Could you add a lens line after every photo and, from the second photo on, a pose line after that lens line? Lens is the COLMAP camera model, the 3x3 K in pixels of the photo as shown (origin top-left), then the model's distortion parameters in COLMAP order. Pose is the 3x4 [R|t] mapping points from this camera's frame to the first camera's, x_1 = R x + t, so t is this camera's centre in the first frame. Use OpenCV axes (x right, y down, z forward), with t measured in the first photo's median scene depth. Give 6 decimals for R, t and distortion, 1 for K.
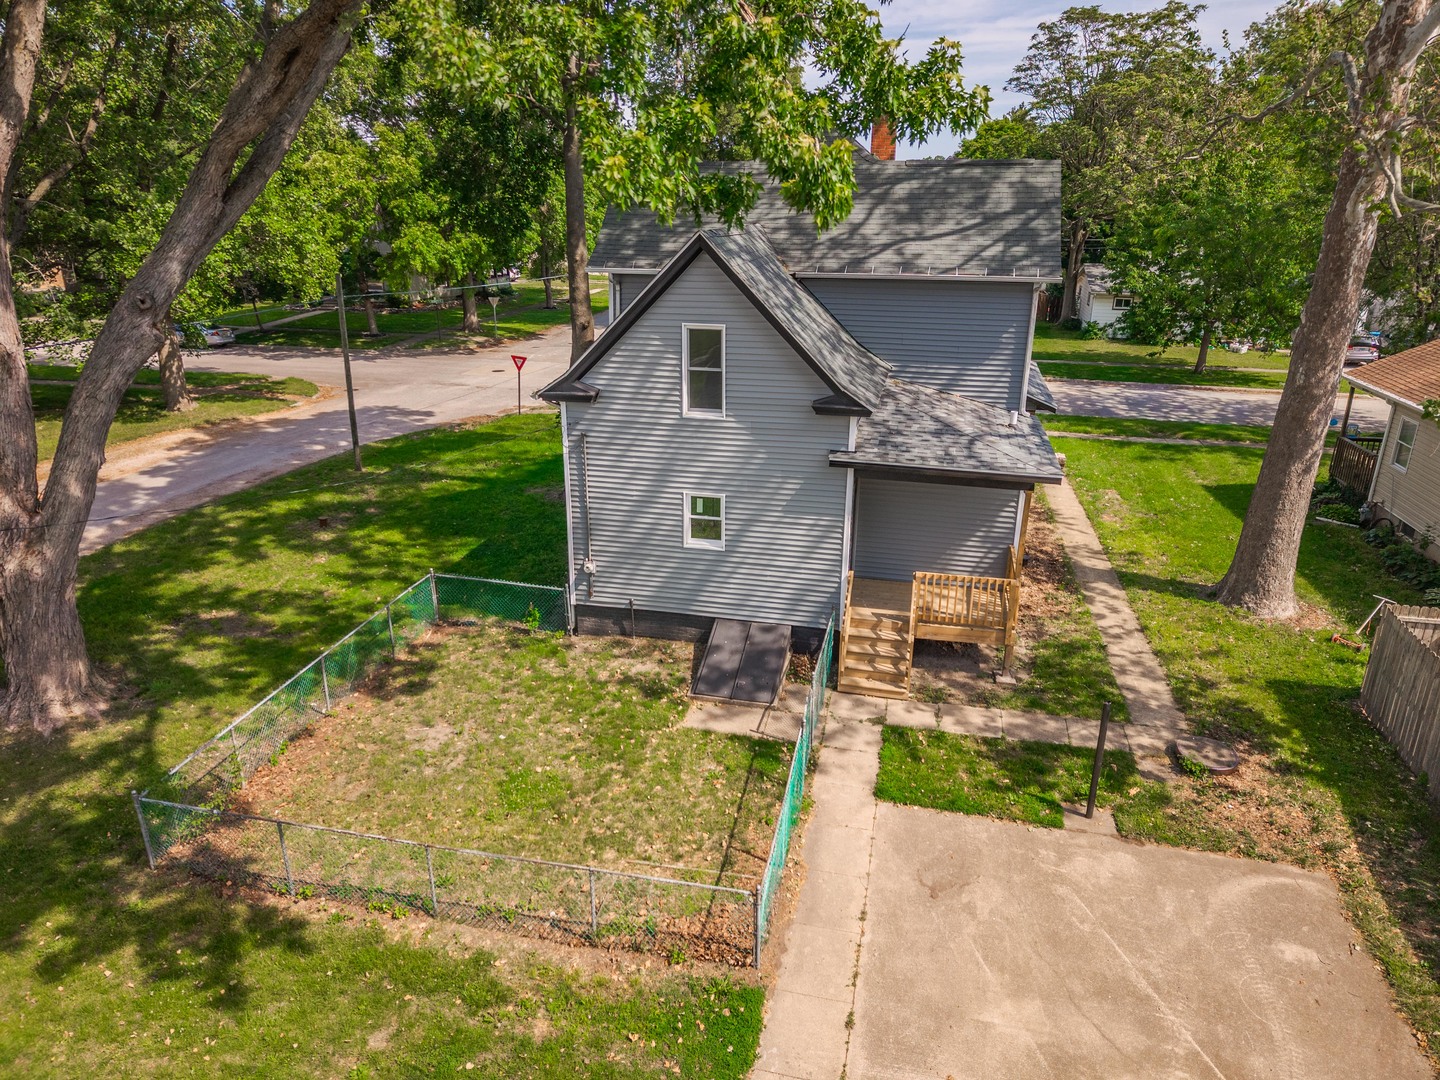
lens RADIAL K [[967.3, 0, 720.0], [0, 967.3, 540.0], [0, 0, 1]] dist [0.026384, -0.019482]
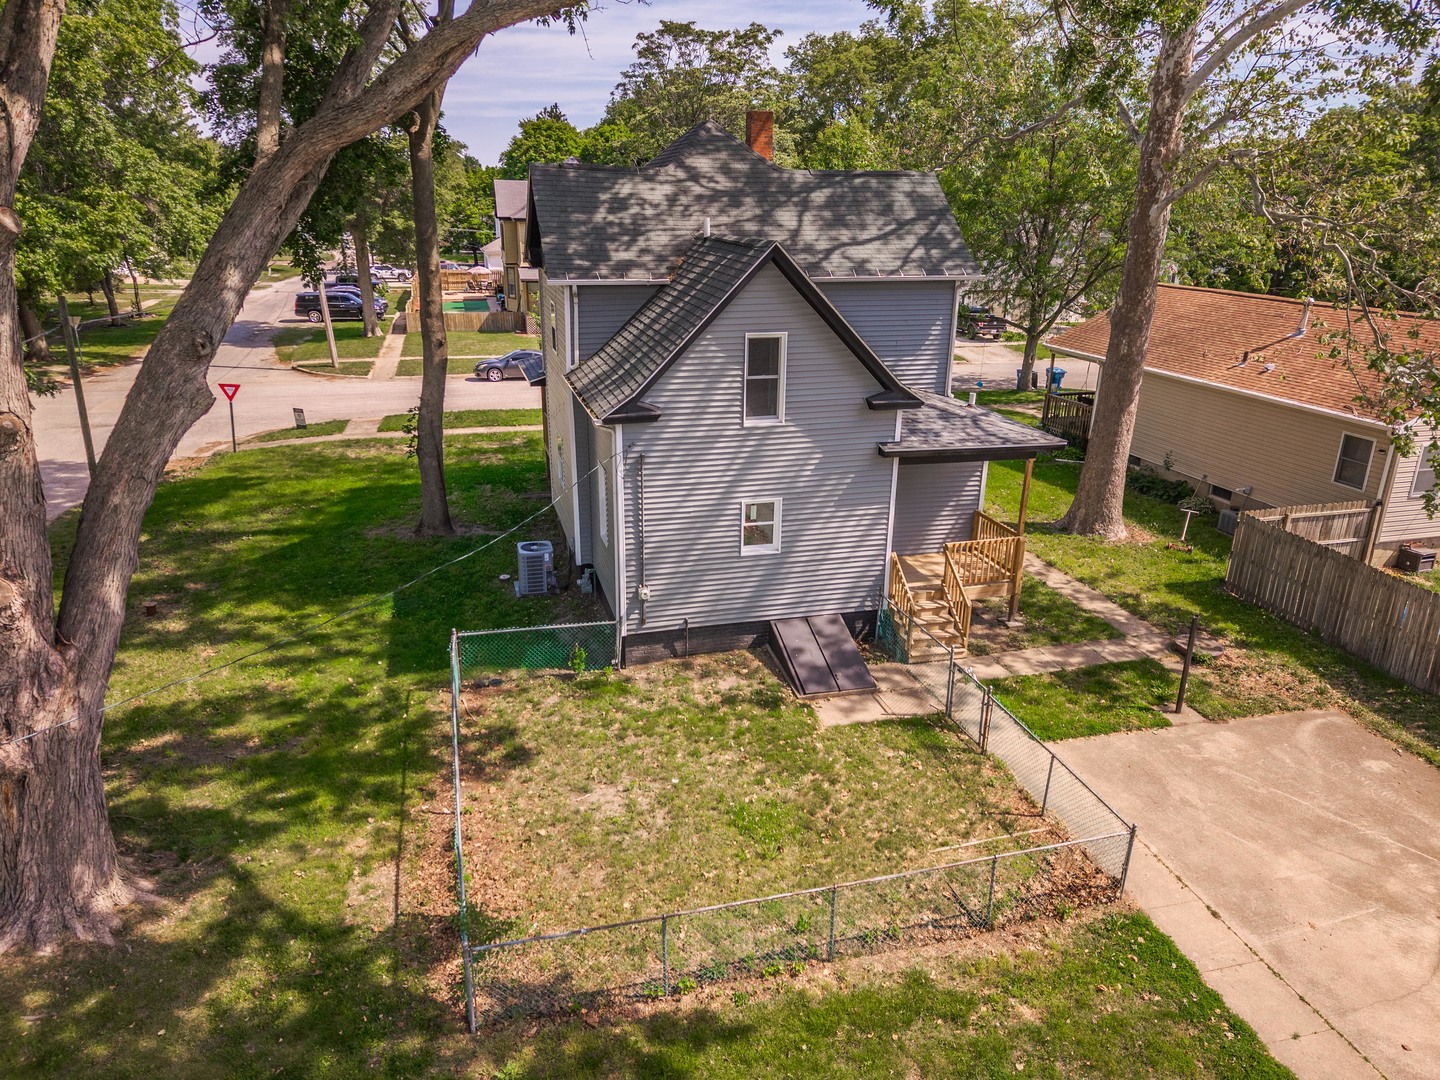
lens RADIAL K [[967.3, 0, 720.0], [0, 967.3, 540.0], [0, 0, 1]] dist [0.026384, -0.019482]
pose [[0.882772, -0.152709, 0.444289, -0.505697], [0.150958, 0.987748, 0.039561, -0.052712], [-0.444887, 0.032145, 0.895009, 0.114824]]
